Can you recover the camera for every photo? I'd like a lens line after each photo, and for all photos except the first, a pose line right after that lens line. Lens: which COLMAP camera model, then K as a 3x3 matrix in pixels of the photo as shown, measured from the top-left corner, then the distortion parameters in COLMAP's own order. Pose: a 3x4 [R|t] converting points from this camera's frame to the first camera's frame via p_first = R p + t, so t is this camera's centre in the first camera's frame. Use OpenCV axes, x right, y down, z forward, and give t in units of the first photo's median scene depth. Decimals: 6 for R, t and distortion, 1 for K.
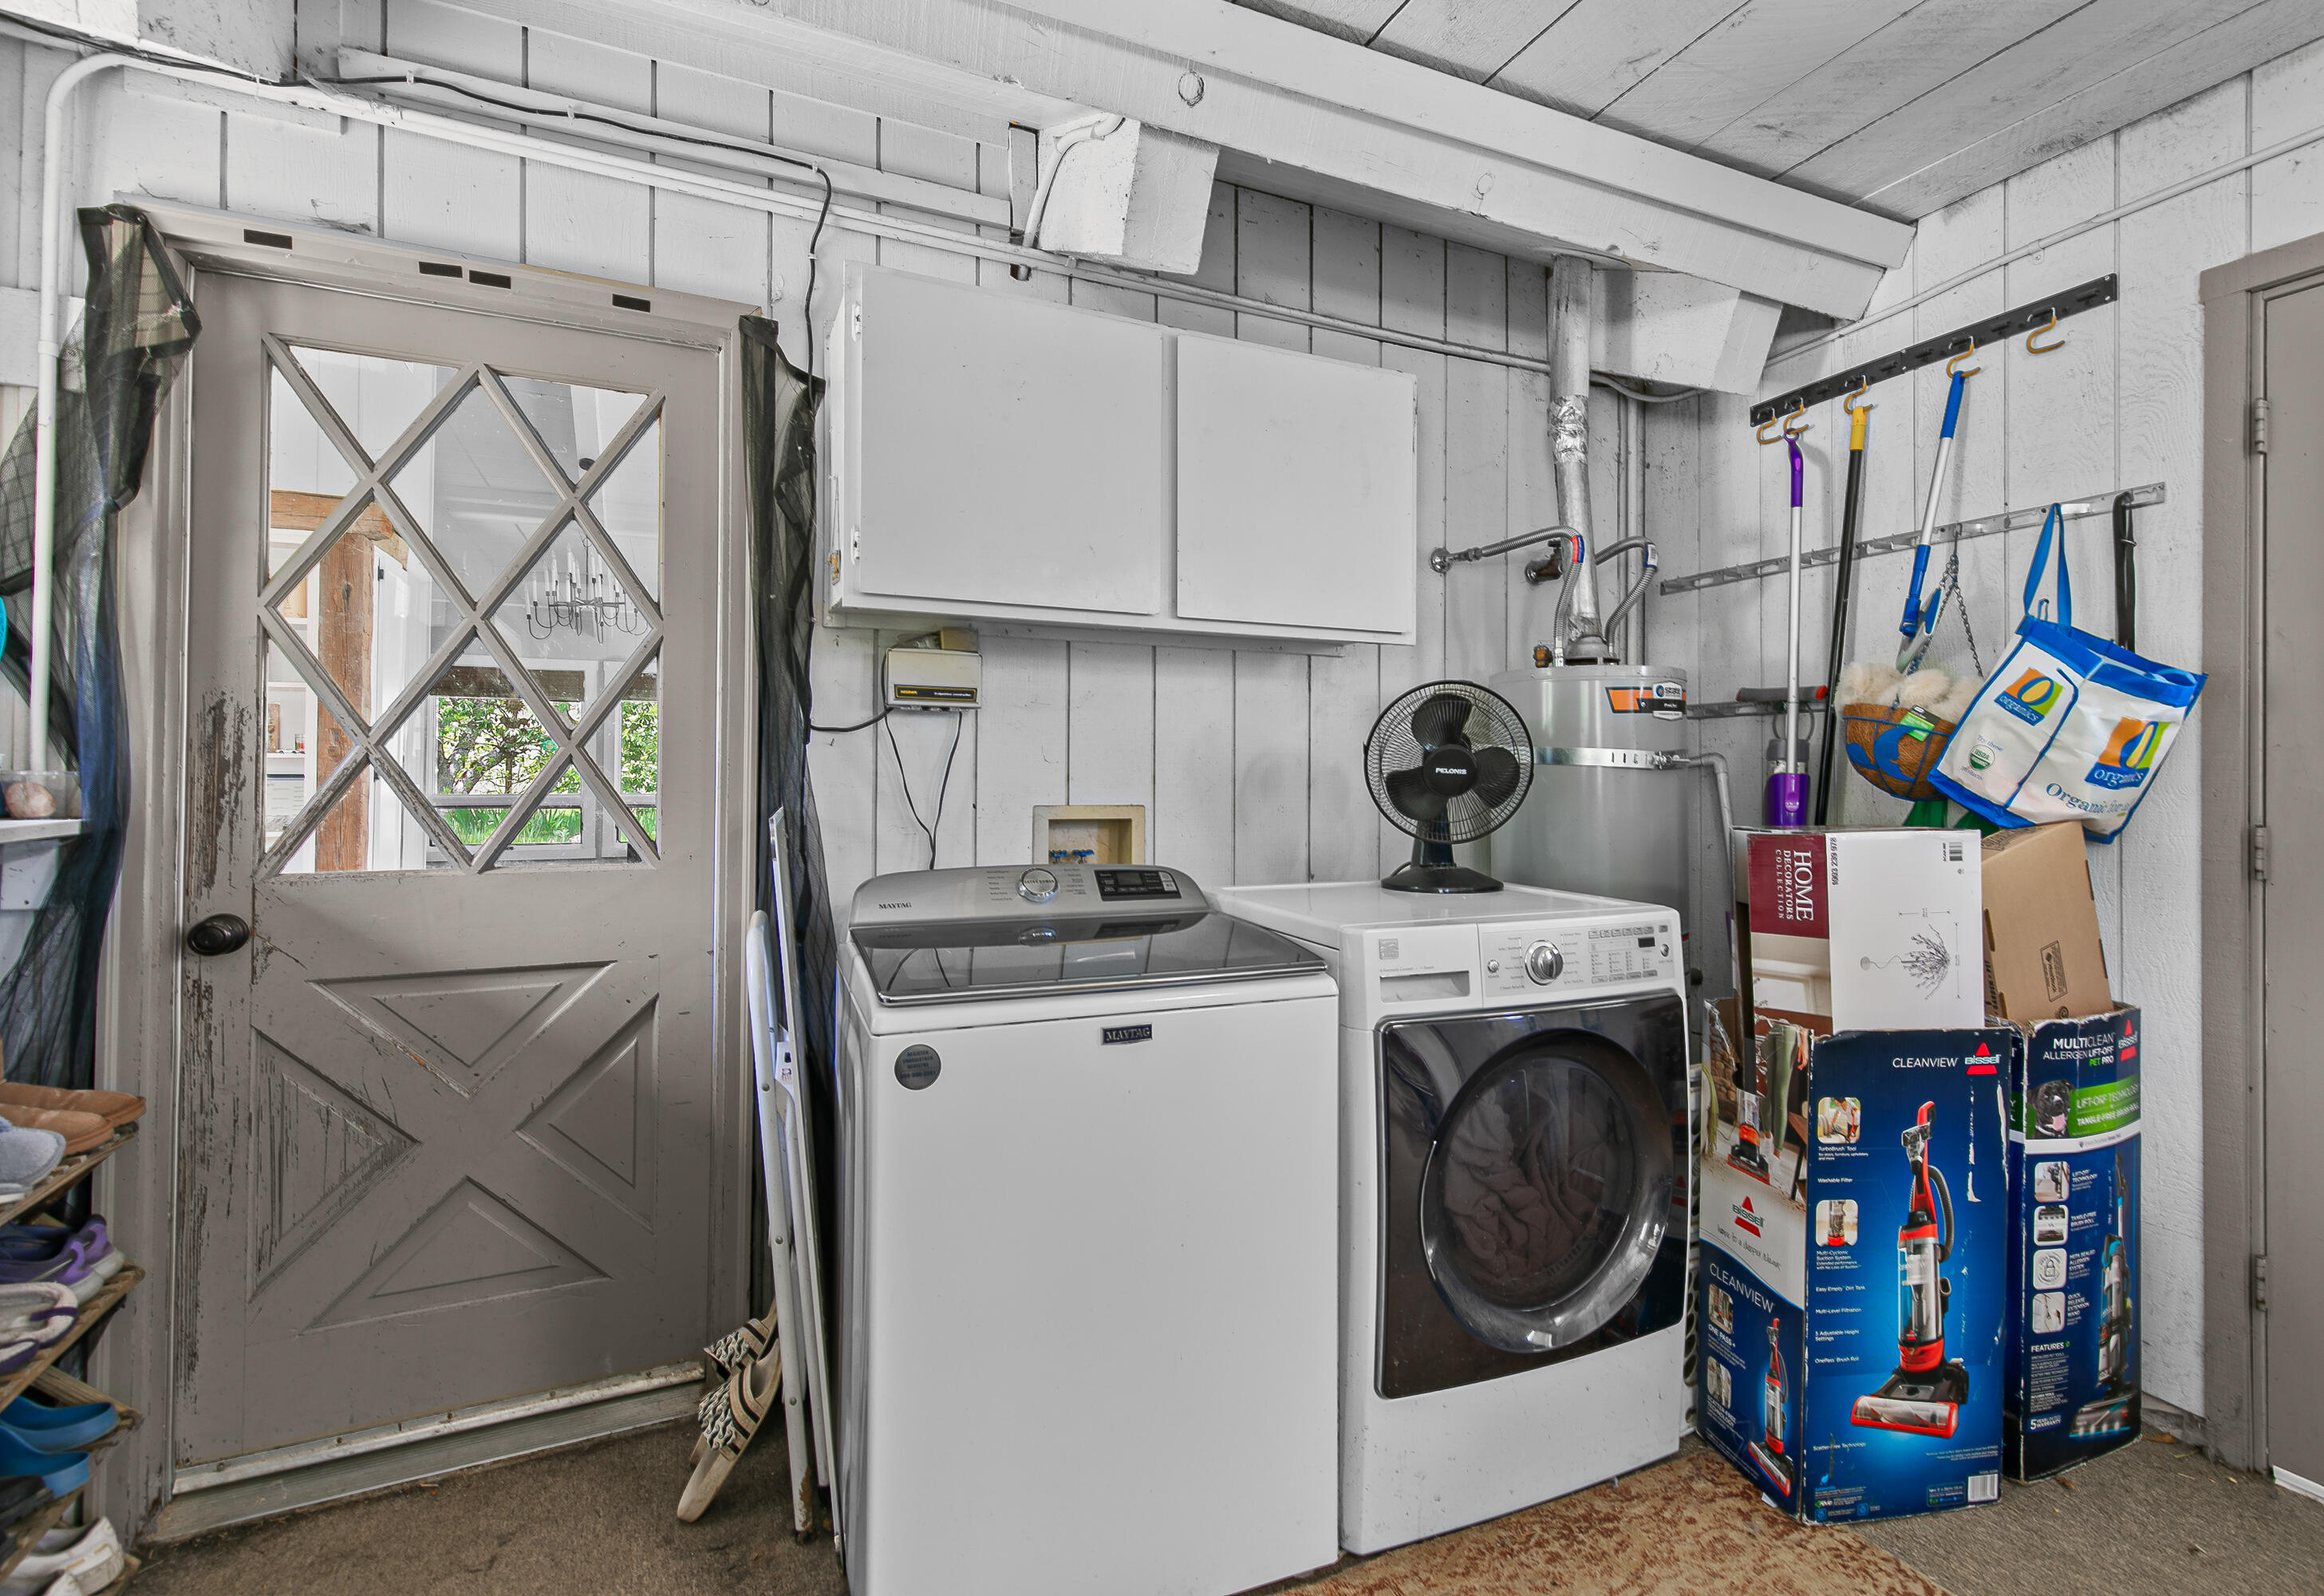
lens RADIAL K [[1099.2, 0, 1162.0], [0, 1099.2, 798.0], [0, 0, 1]] dist [0.000280, 0.000011]
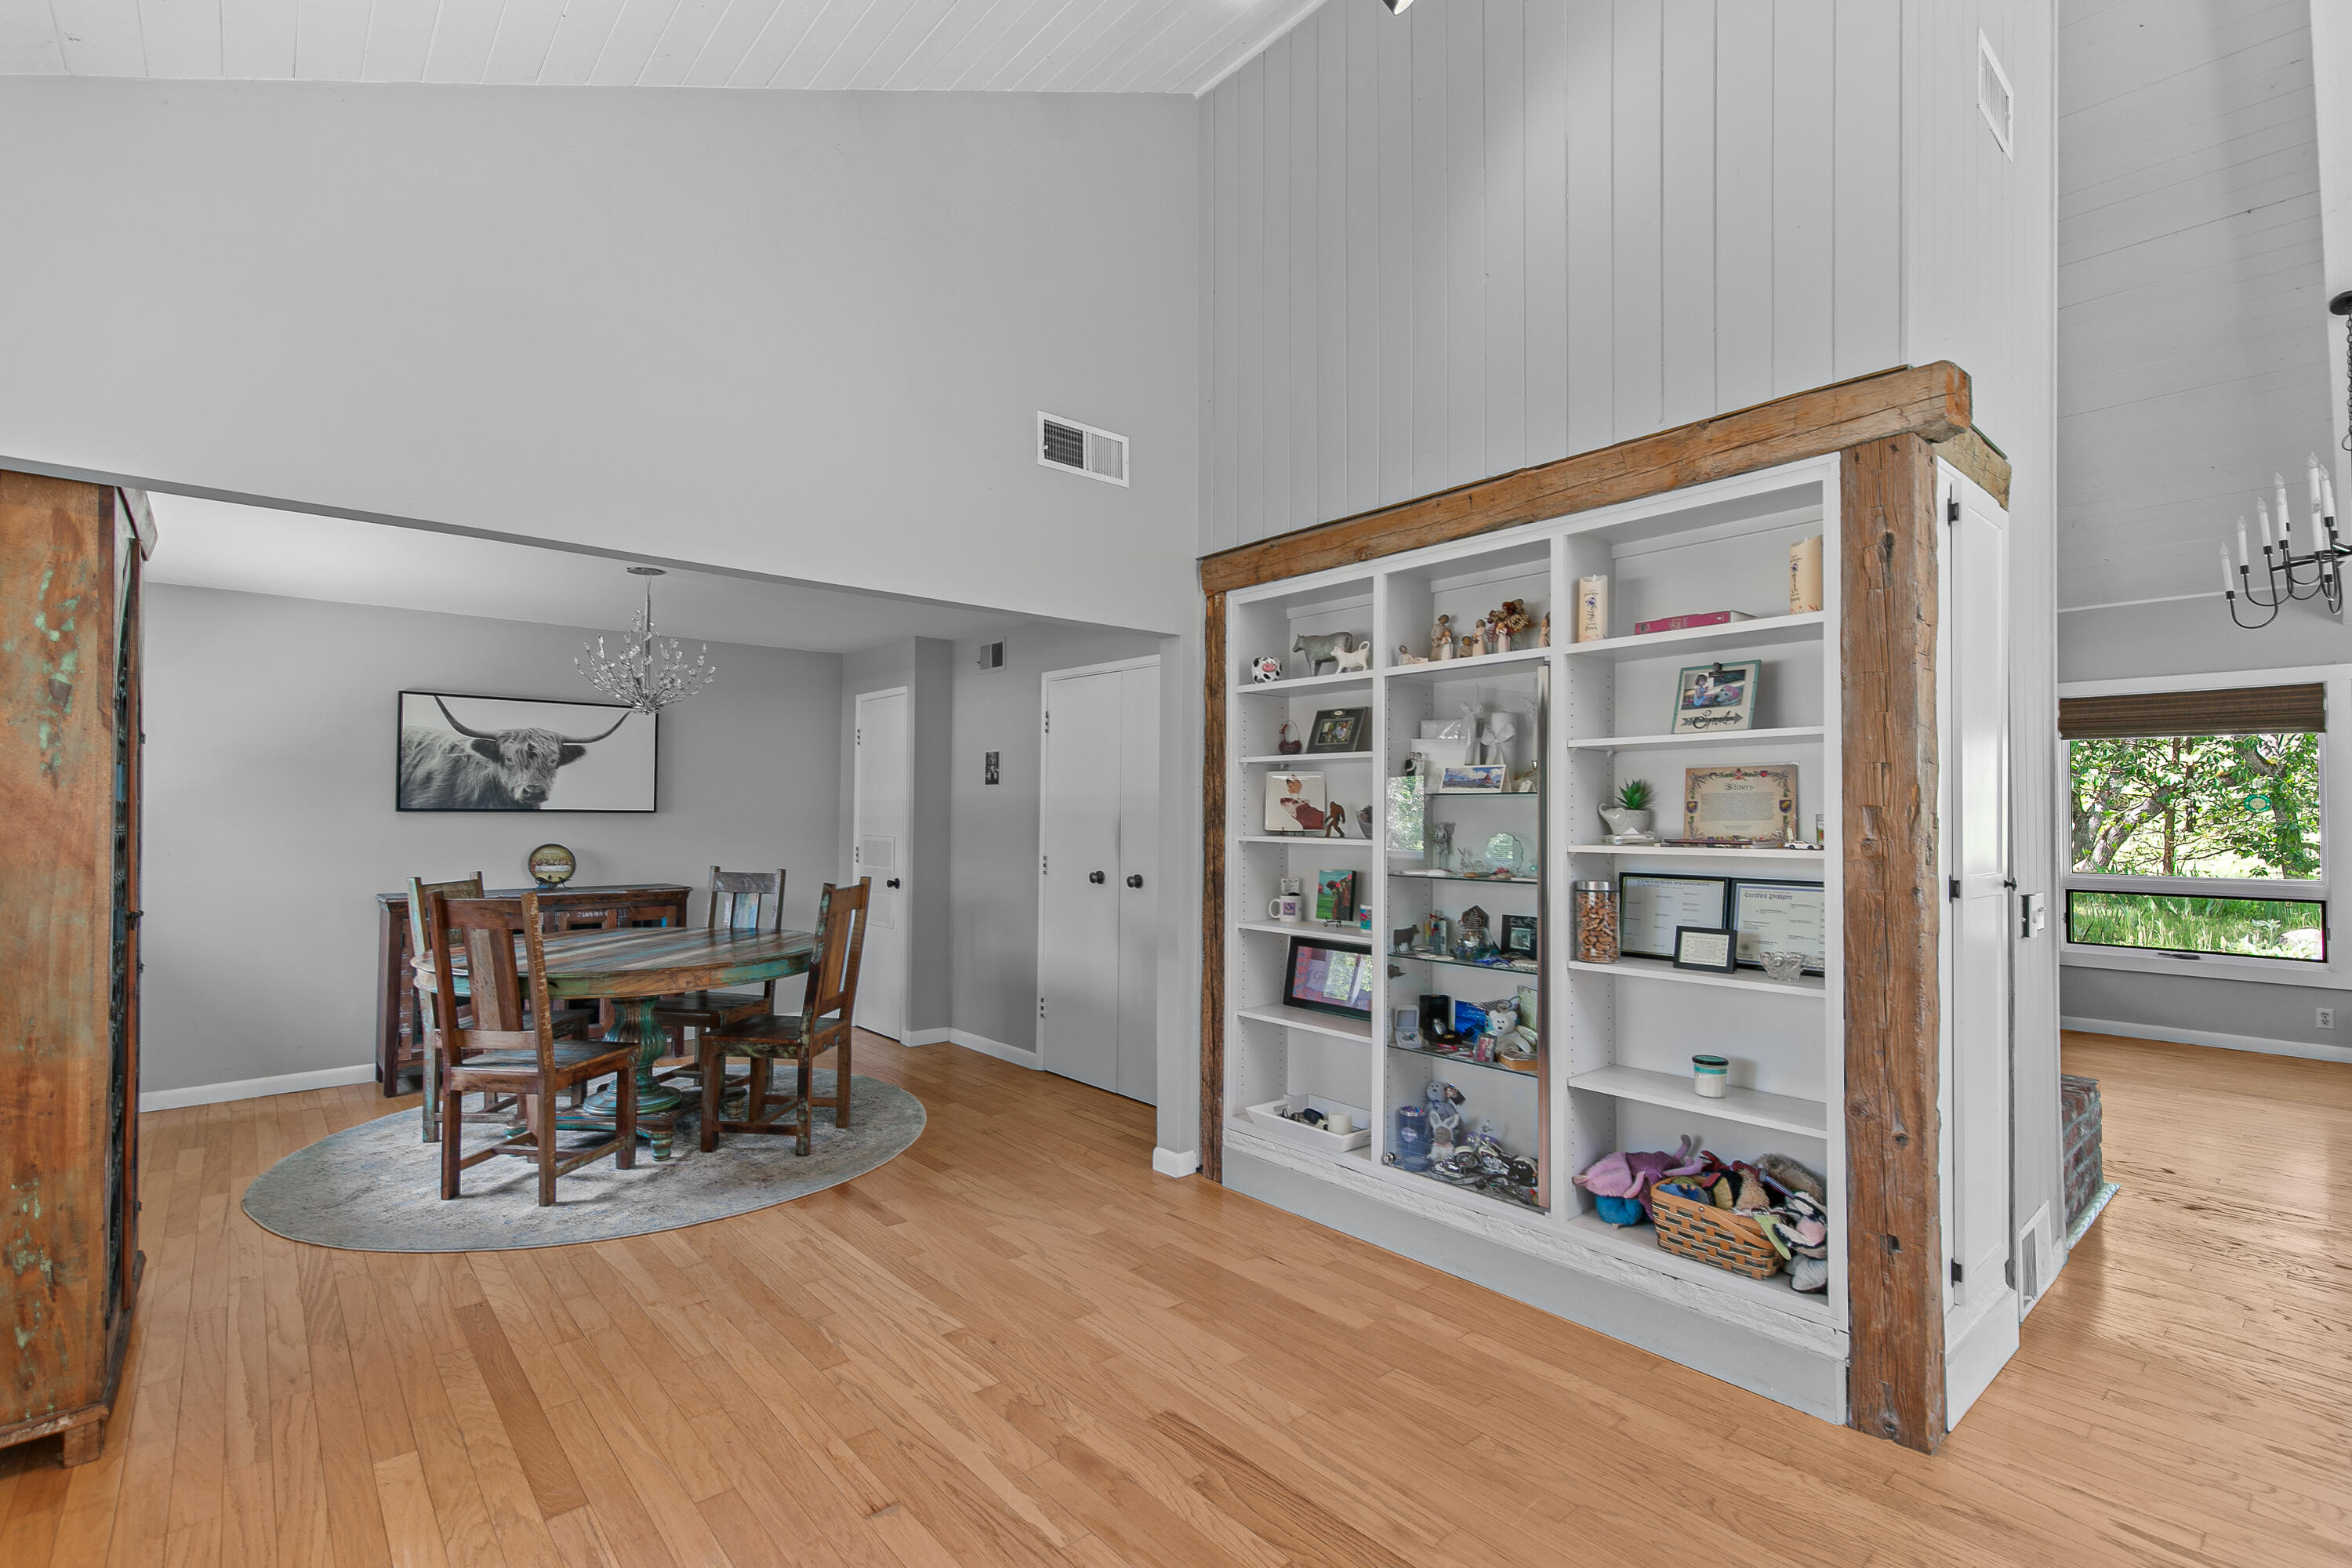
lens RADIAL K [[1076.0, 0, 1176.0], [0, 1076.0, 784.0], [0, 0, 1]] dist [-0.000456, -0.000120]
pose [[0.289323, -0.048131, -0.956021, -0.336325], [-0.010323, 0.998520, -0.053394, -0.040398], [0.957176, 0.025317, 0.288398, 0.506229]]
